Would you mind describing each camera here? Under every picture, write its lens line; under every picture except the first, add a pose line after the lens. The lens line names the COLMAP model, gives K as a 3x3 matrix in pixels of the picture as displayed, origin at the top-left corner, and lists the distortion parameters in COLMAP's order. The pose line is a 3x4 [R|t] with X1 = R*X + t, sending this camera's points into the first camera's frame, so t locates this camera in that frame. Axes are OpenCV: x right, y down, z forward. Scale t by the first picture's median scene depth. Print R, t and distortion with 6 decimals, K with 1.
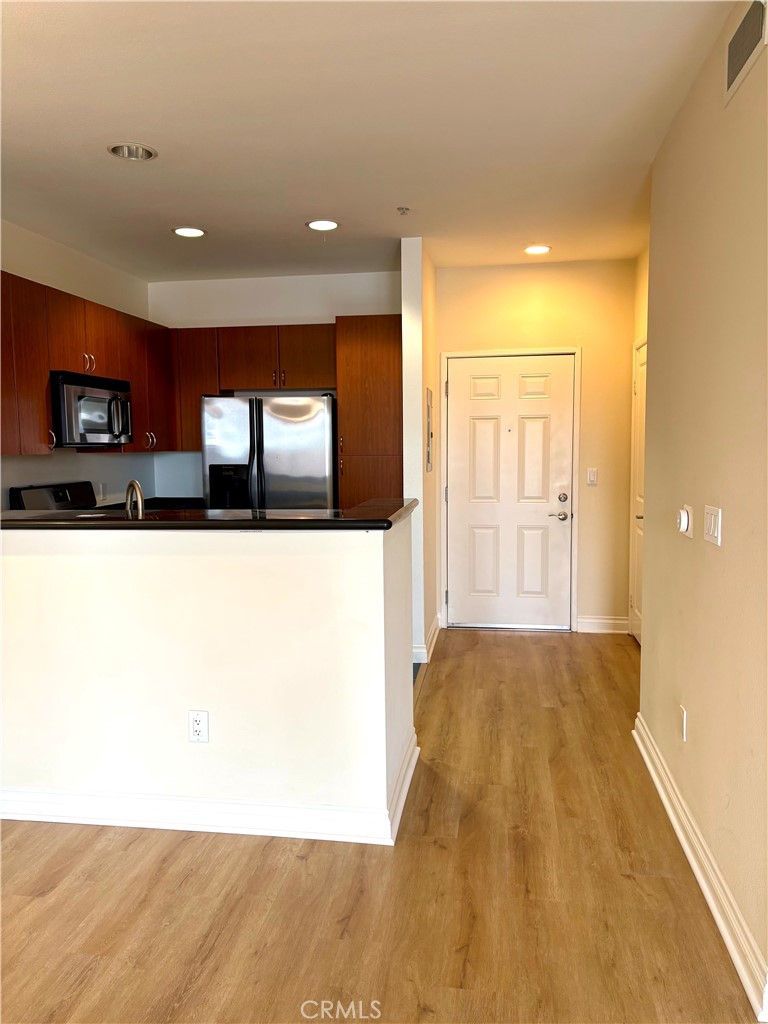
lens RADIAL K [[763.8, 0, 384.2], [0, 763.8, 511.6], [0, 0, 1]] dist [0.000157, -0.000320]
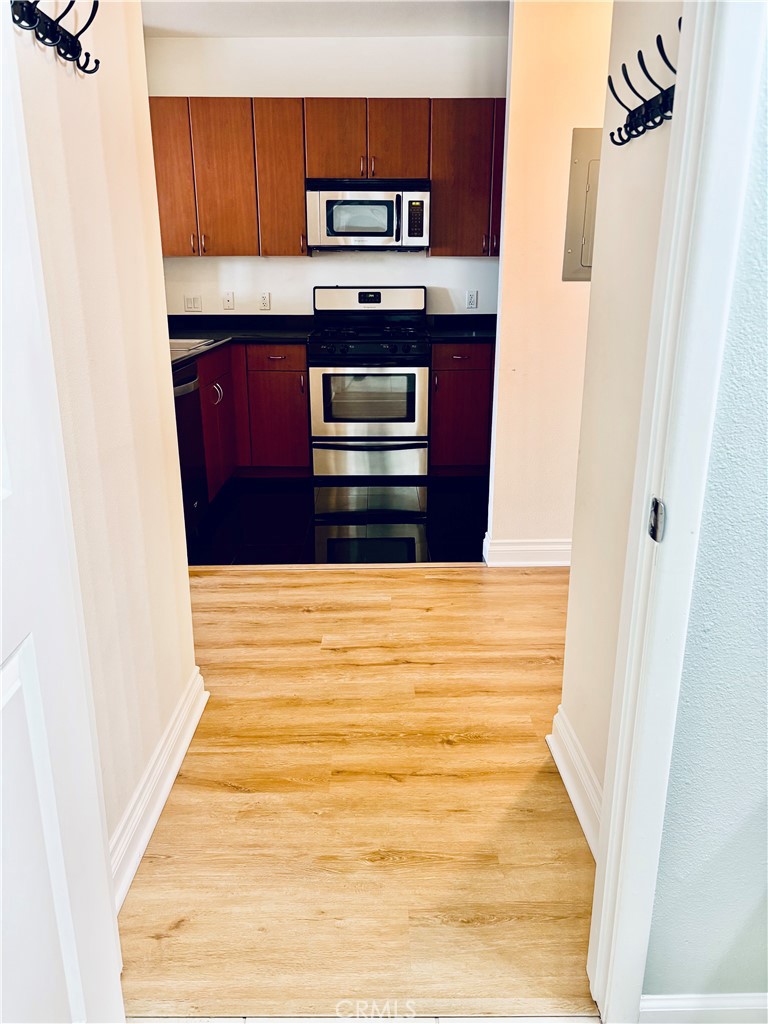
lens RADIAL K [[763.8, 0, 385.1], [0, 763.8, 513.6], [0, 0, 1]] dist [0.000157, -0.000320]
pose [[0.172039, 0.277617, -0.945162, 0.770993], [-0.103284, 0.959263, 0.262959, -0.018874], [0.979661, 0.052381, 0.193704, 0.887409]]
